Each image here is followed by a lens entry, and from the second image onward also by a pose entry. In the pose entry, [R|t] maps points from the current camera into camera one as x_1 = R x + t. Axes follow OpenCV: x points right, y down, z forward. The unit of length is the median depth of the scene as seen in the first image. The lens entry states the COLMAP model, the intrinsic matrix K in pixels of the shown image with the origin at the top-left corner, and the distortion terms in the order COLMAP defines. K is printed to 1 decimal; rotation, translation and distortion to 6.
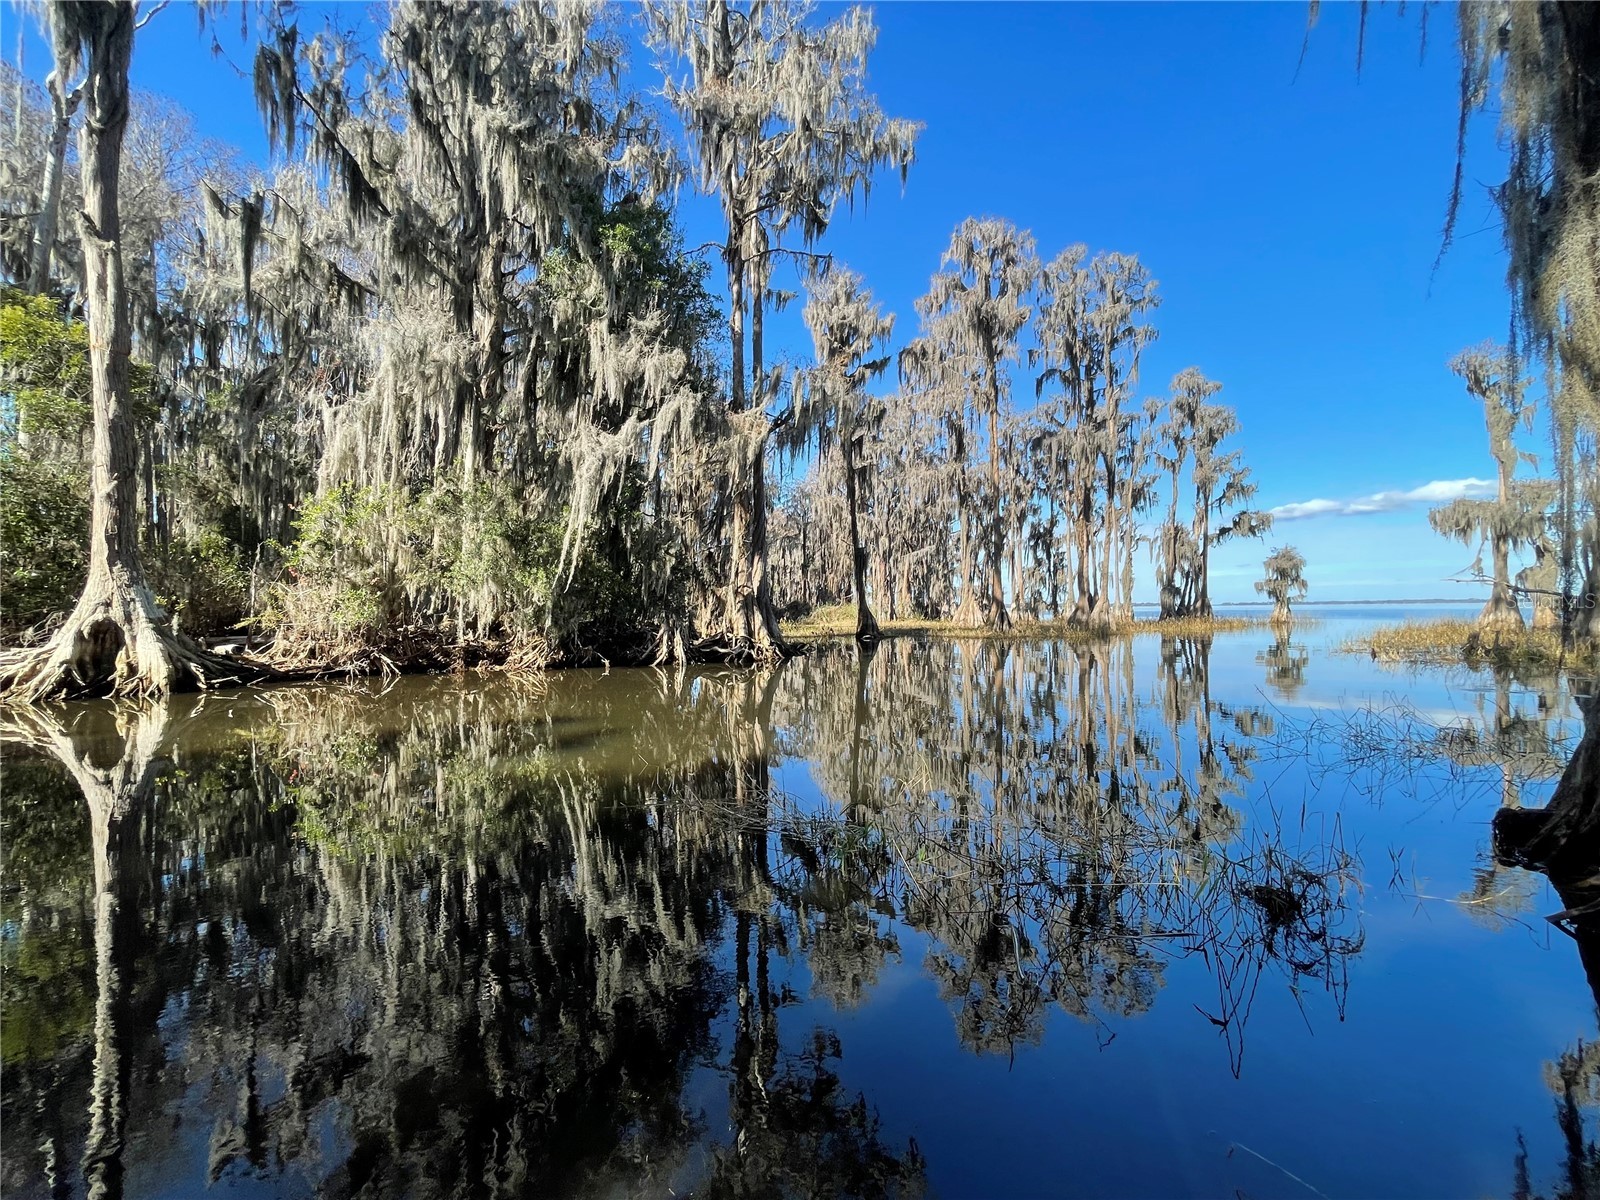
lens RADIAL K [[654.9, 0, 792.5], [0, 654.9, 605.5], [0, 0, 1]] dist [-0.000459, 0.000936]
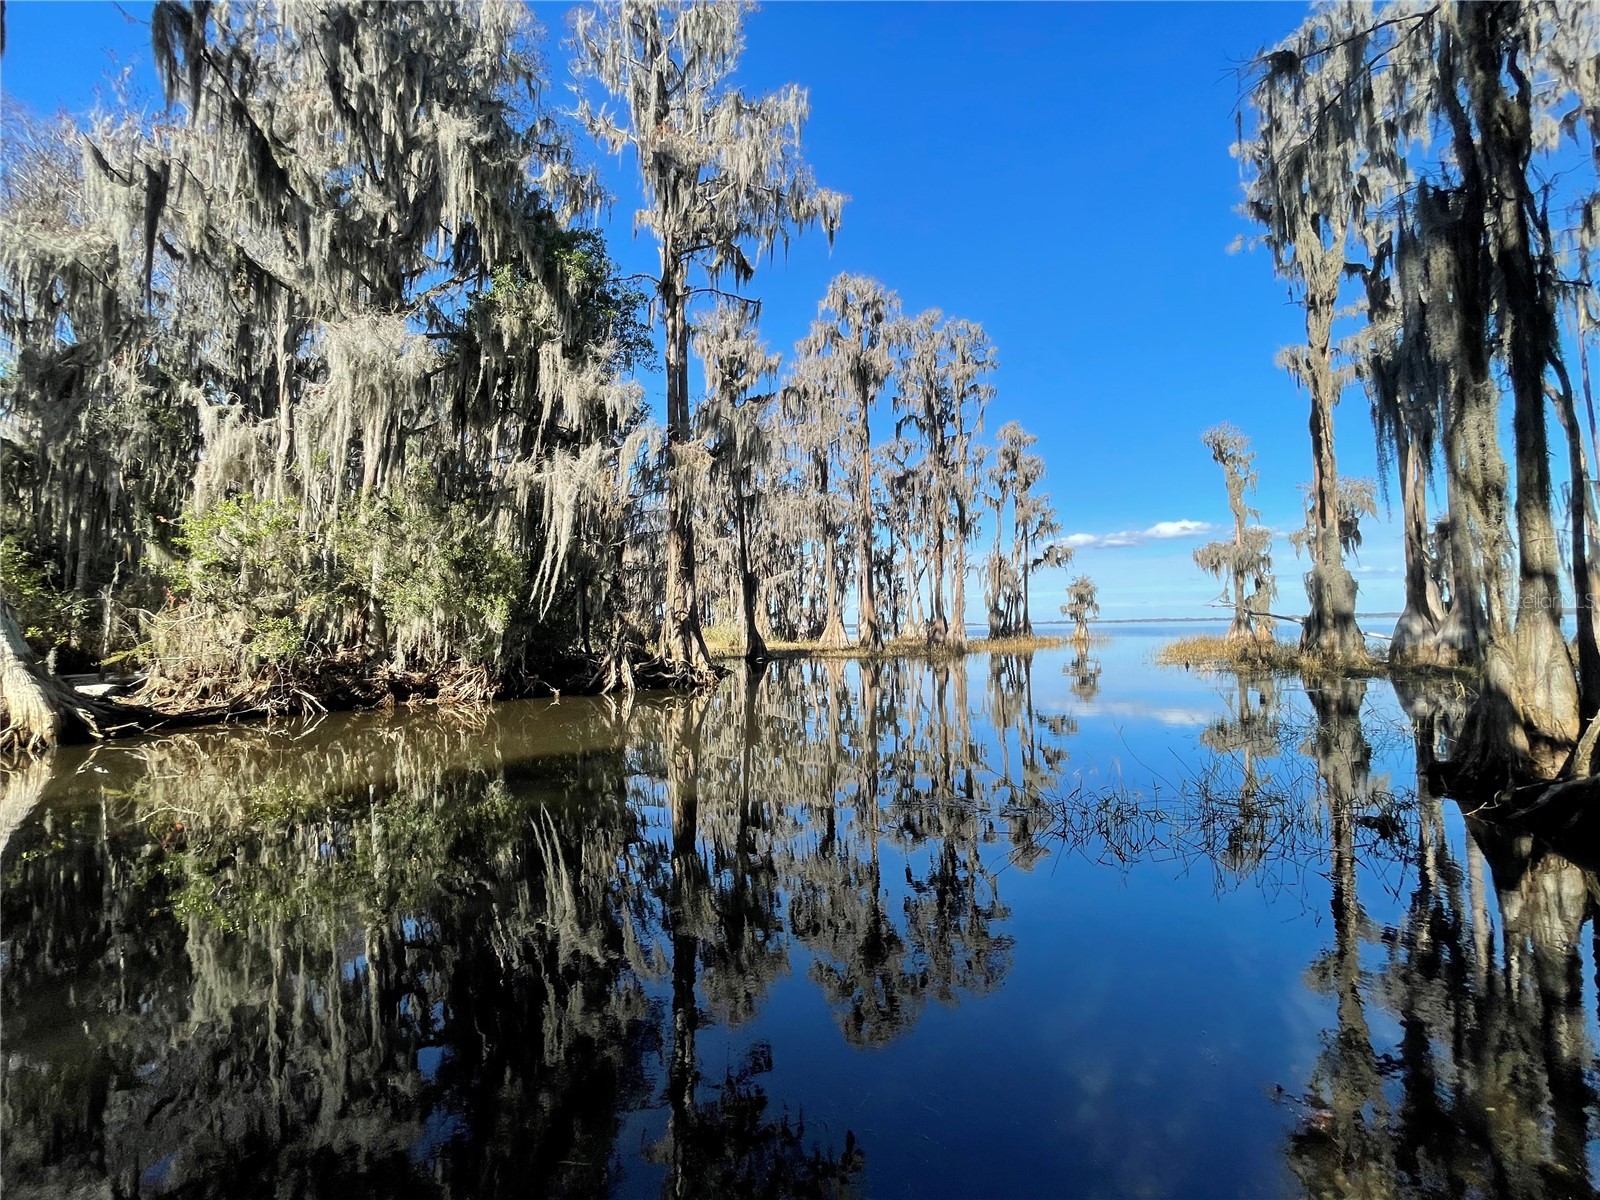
lens RADIAL K [[654.9, 0, 801.2], [0, 654.9, 605.1], [0, 0, 1]] dist [-0.000459, 0.000936]
pose [[0.964215, 0.001844, 0.265115, -0.160962], [0.007070, 0.999441, -0.032662, -0.005435], [-0.265027, 0.033368, 0.963664, -0.028134]]
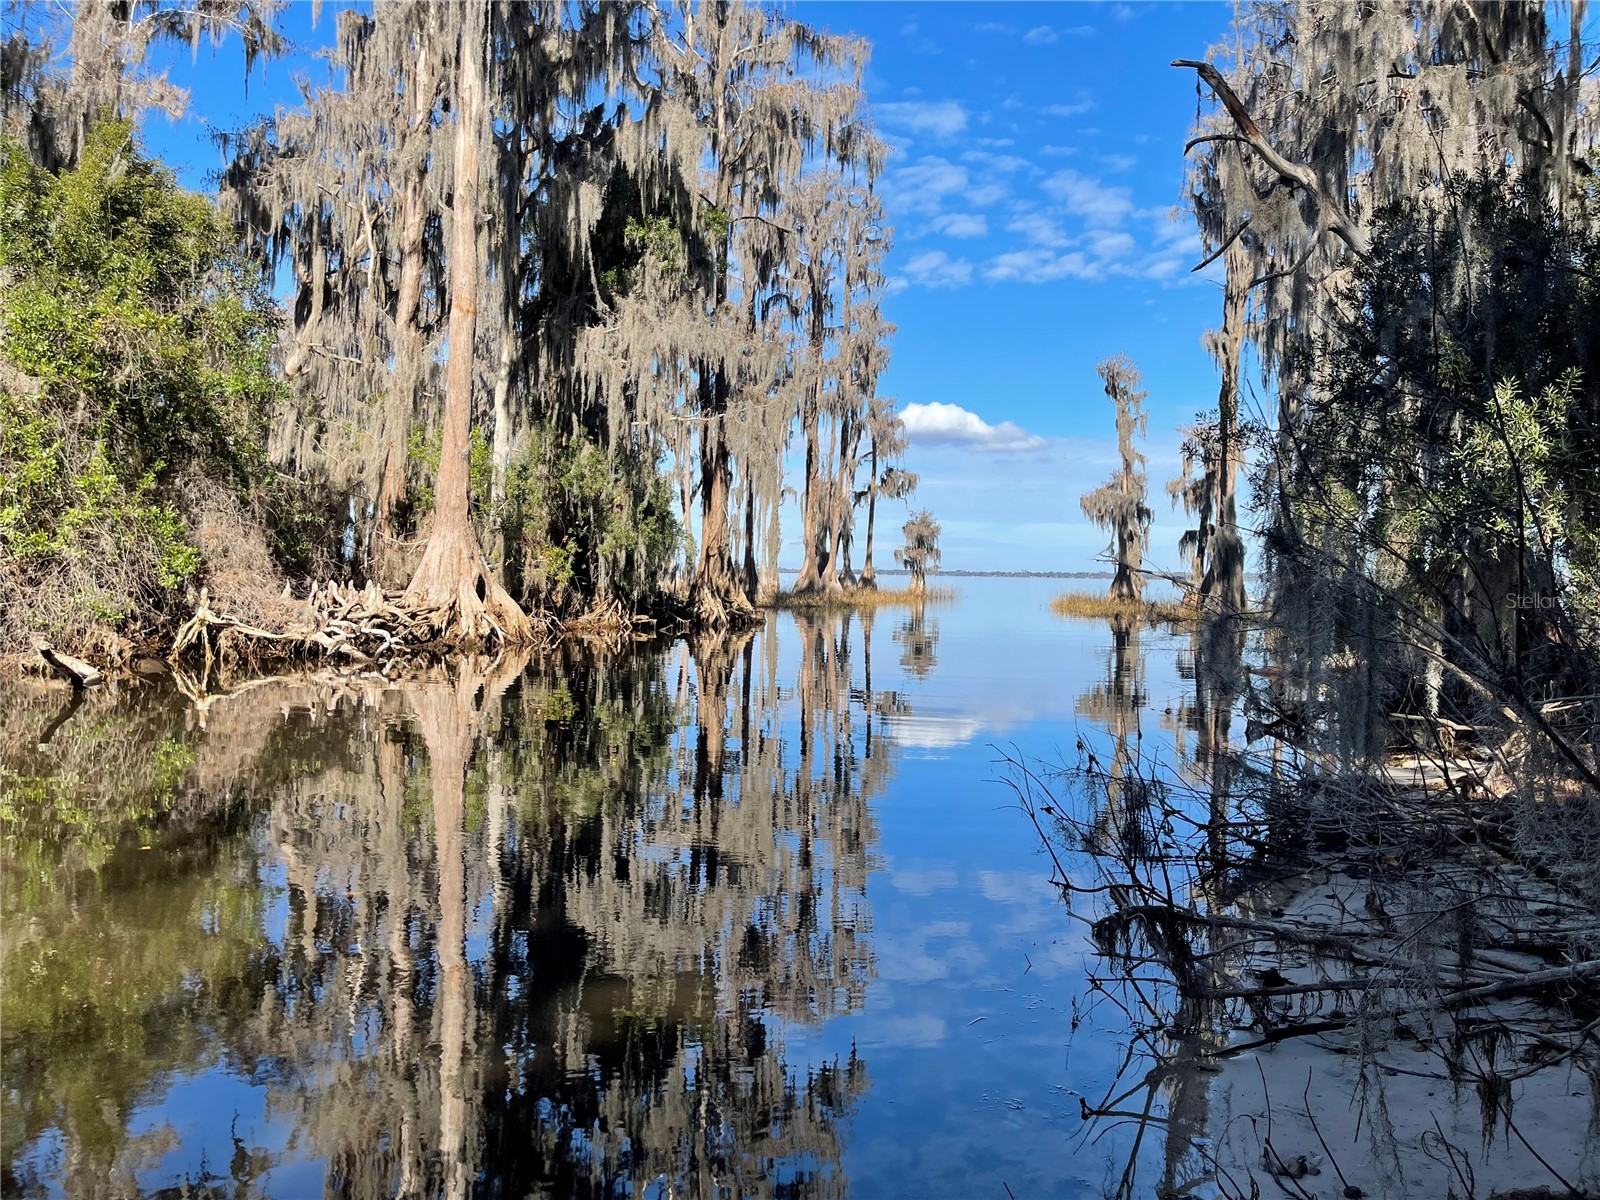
lens RADIAL K [[1227.2, 0, 795.5], [0, 1227.2, 600.4], [0, 0, 1]] dist [0.072720, -0.105233]
pose [[0.781987, 0.008358, 0.623239, -1.223396], [-0.026298, 0.999462, 0.019593, 0.008713], [-0.622740, -0.031711, 0.781786, -0.589760]]
